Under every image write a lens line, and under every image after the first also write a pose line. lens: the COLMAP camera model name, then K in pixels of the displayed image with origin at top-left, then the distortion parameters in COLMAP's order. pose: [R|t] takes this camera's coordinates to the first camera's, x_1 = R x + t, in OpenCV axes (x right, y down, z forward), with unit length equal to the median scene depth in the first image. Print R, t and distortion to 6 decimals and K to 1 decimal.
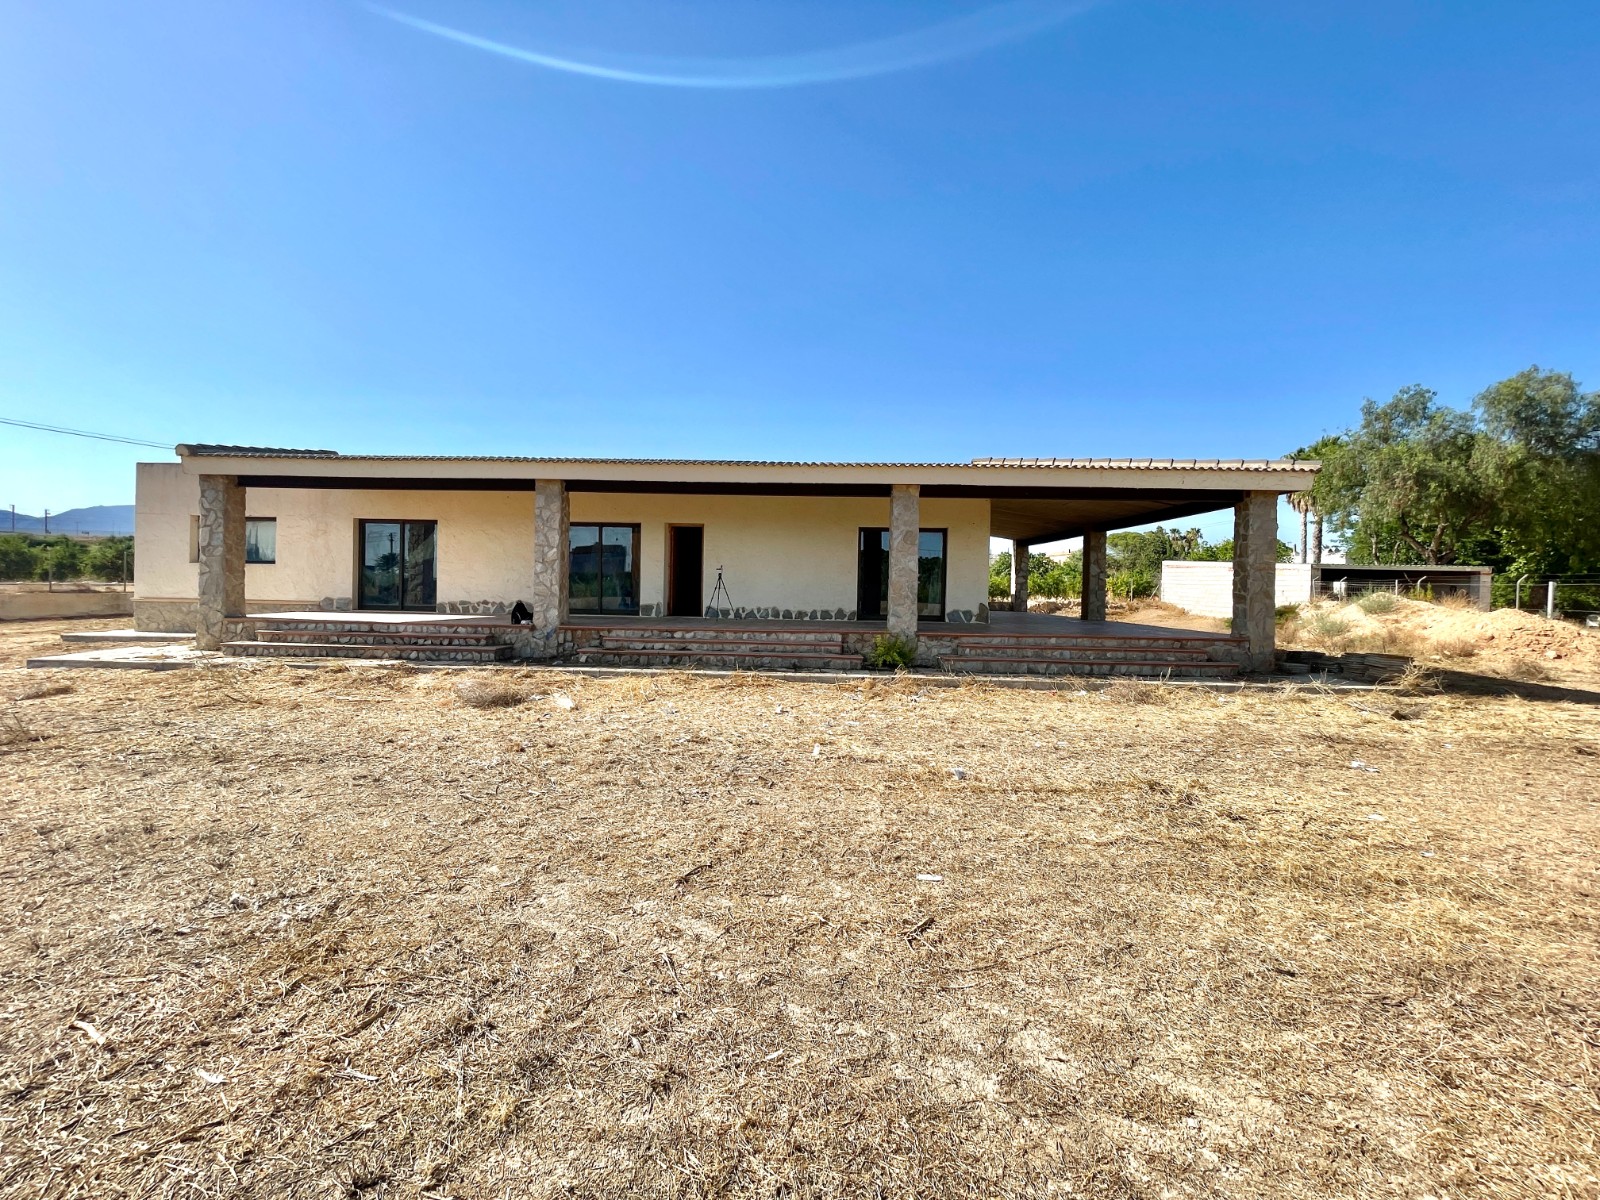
lens RADIAL K [[646.5, 0, 794.1], [0, 646.5, 595.3], [0, 0, 1]] dist [-0.000552, 0.000208]
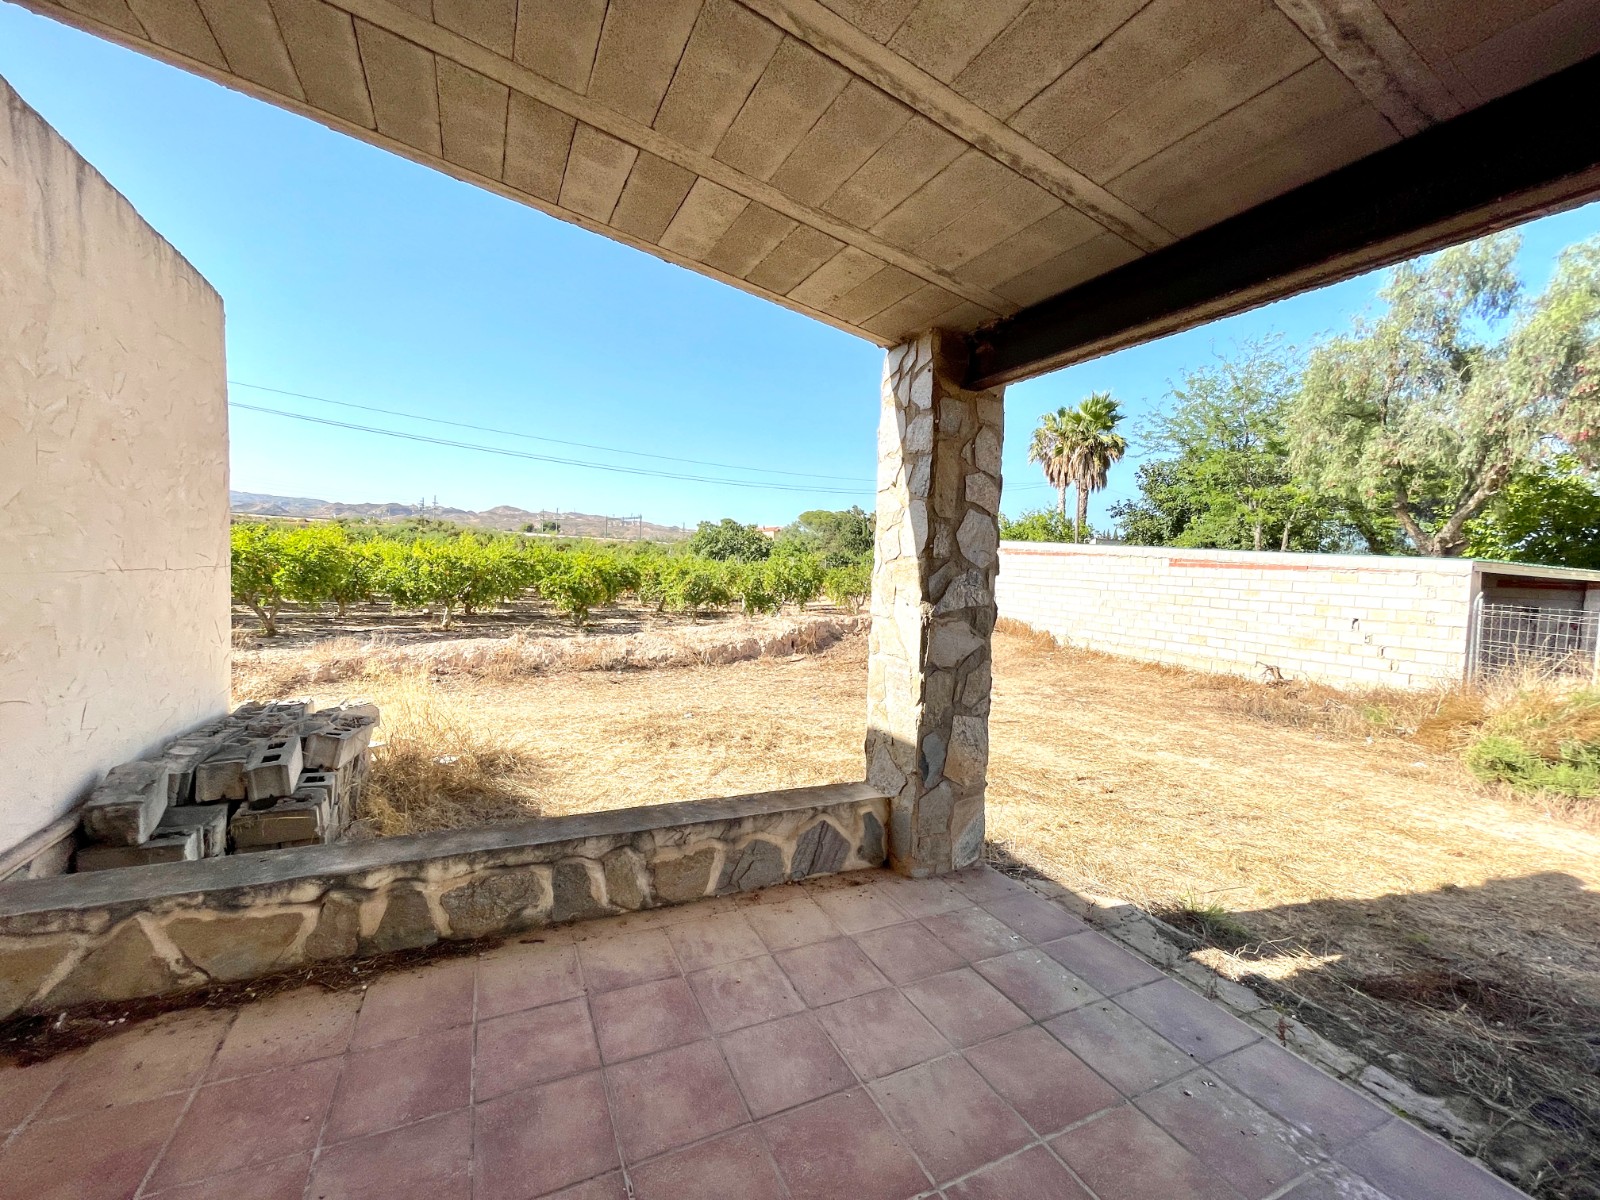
lens RADIAL K [[649.9, 0, 788.5], [0, 649.9, 596.6], [0, 0, 1]] dist [-0.001010, 0.000033]
pose [[0.897169, 0.000645, 0.441688, 0.341142], [-0.020073, 0.999025, 0.039313, -0.048523], [-0.441232, -0.044136, 0.896307, 1.172693]]
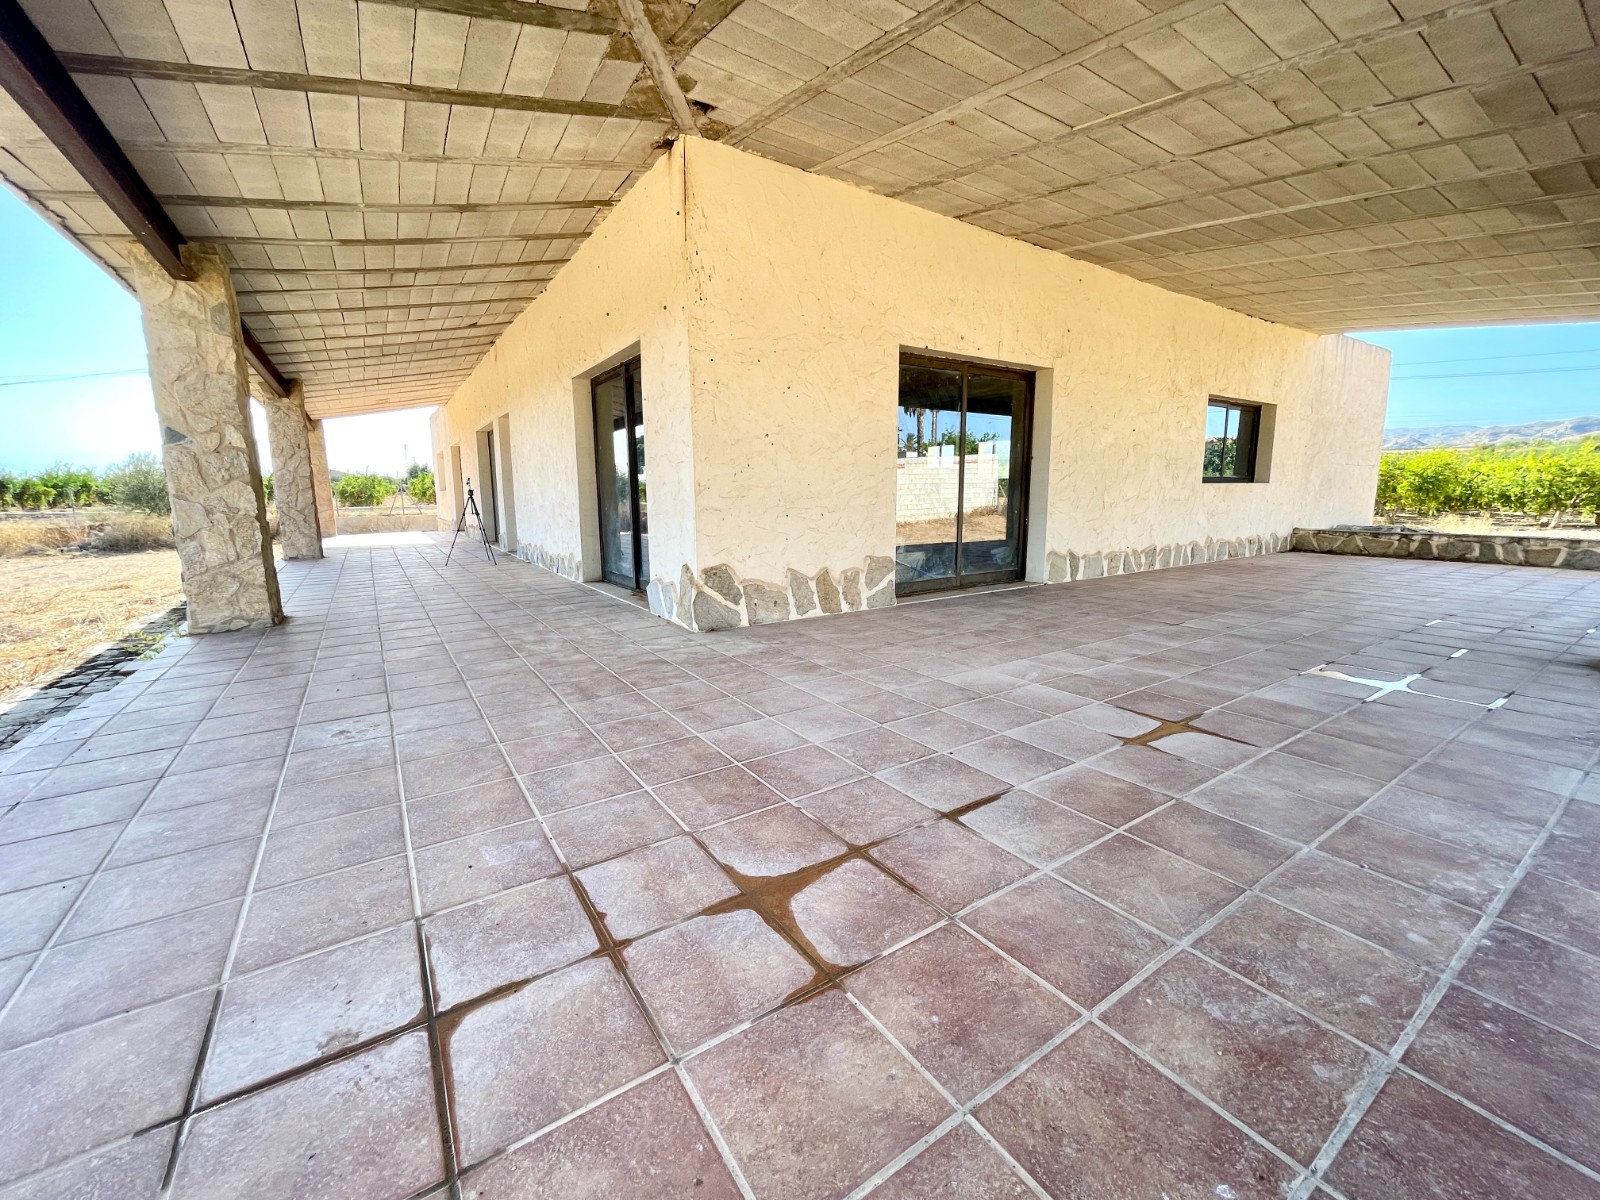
lens RADIAL K [[641.7, 0, 793.6], [0, 641.7, 594.8], [0, 0, 1]] dist [-0.000655, -0.000278]
pose [[0.568659, 0.109324, -0.815276, 0.453216], [0.008968, 0.990246, 0.139042, -0.013344], [0.822524, -0.086379, 0.562132, 0.676723]]
